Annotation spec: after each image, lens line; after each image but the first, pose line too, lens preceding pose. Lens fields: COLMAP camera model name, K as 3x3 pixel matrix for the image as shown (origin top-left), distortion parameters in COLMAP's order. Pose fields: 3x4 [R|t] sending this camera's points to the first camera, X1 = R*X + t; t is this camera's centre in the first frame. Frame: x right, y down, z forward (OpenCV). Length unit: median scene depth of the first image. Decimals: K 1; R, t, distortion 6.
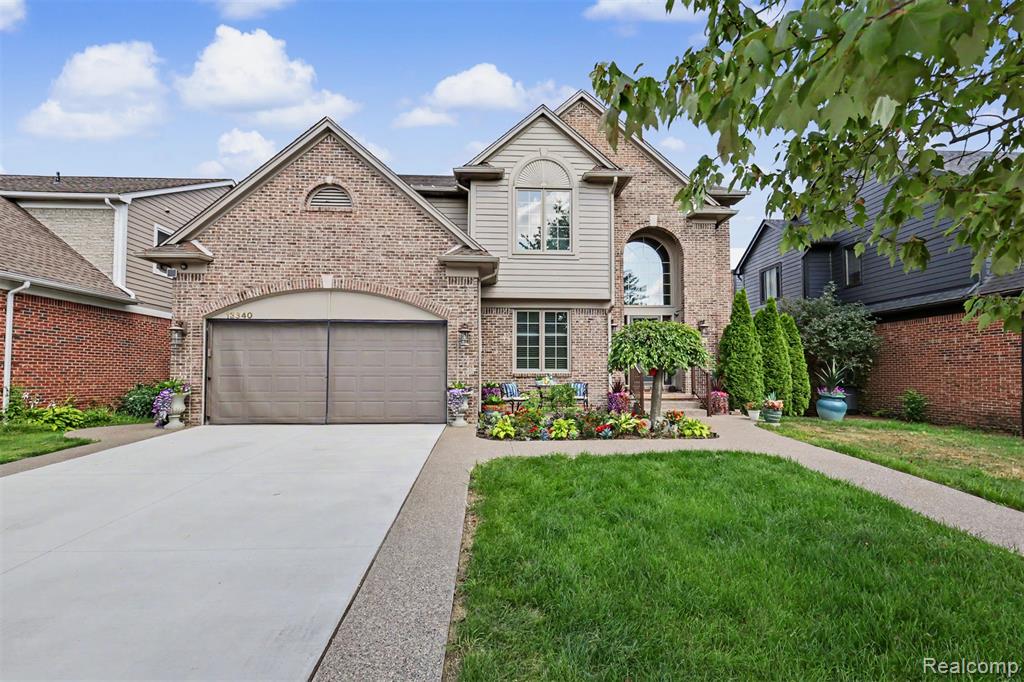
lens RADIAL K [[464.4, 0, 506.0], [0, 464.4, 353.4], [0, 0, 1]] dist [0.000718, -0.000114]
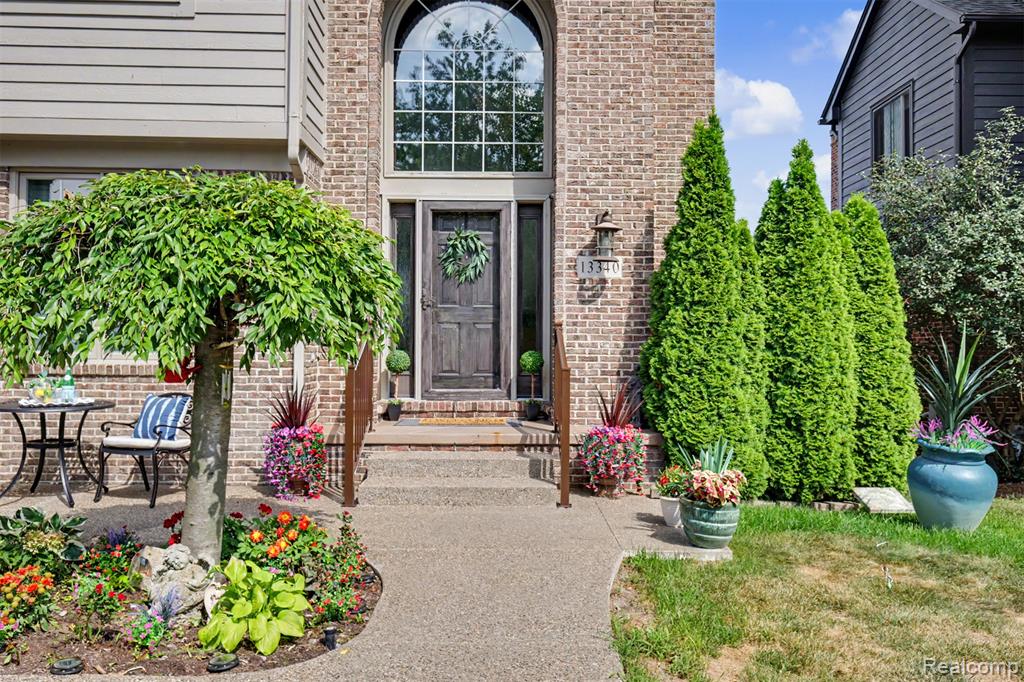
lens RADIAL K [[844.7, 0, 512.0], [0, 844.7, 341.0], [0, 0, 1]] dist [0.002030, -0.001853]
pose [[0.999806, 0.008069, -0.017967, 0.391220], [-0.007562, 0.999577, 0.028072, 0.006652], [0.018186, -0.027931, 0.999444, 0.405488]]
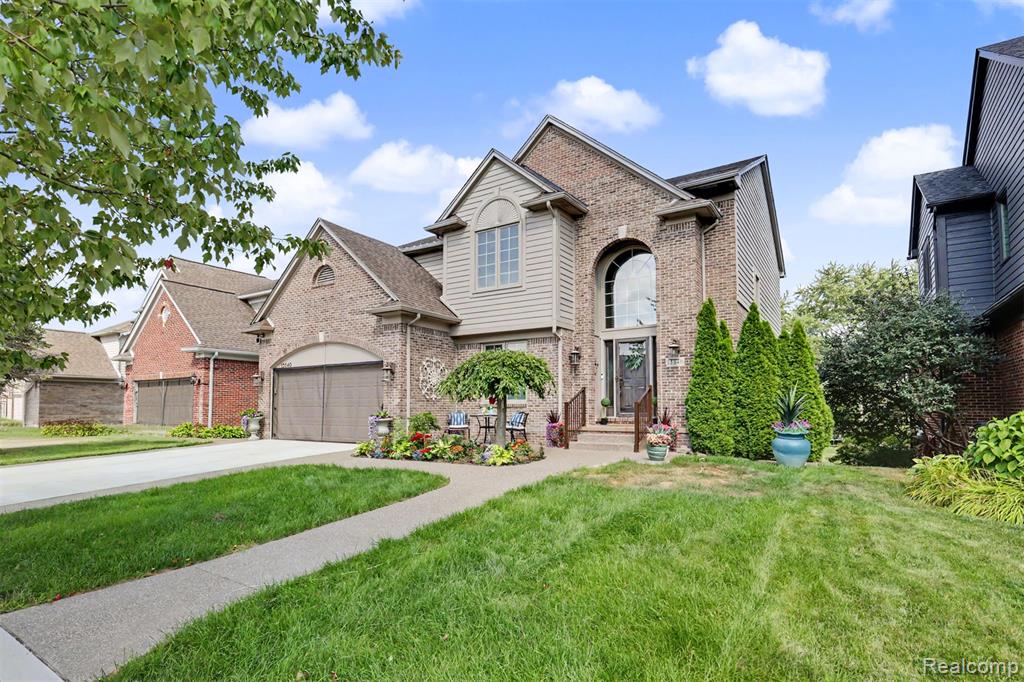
lens RADIAL K [[506.5, 0, 513.4], [0, 506.5, 376.7], [0, 0, 1]] dist [0.002371, 0.000161]
pose [[0.812254, -0.037567, -0.582093, 0.764614], [0.026753, 0.999273, -0.027160, 0.013685], [0.582691, 0.006488, 0.812668, 0.095561]]
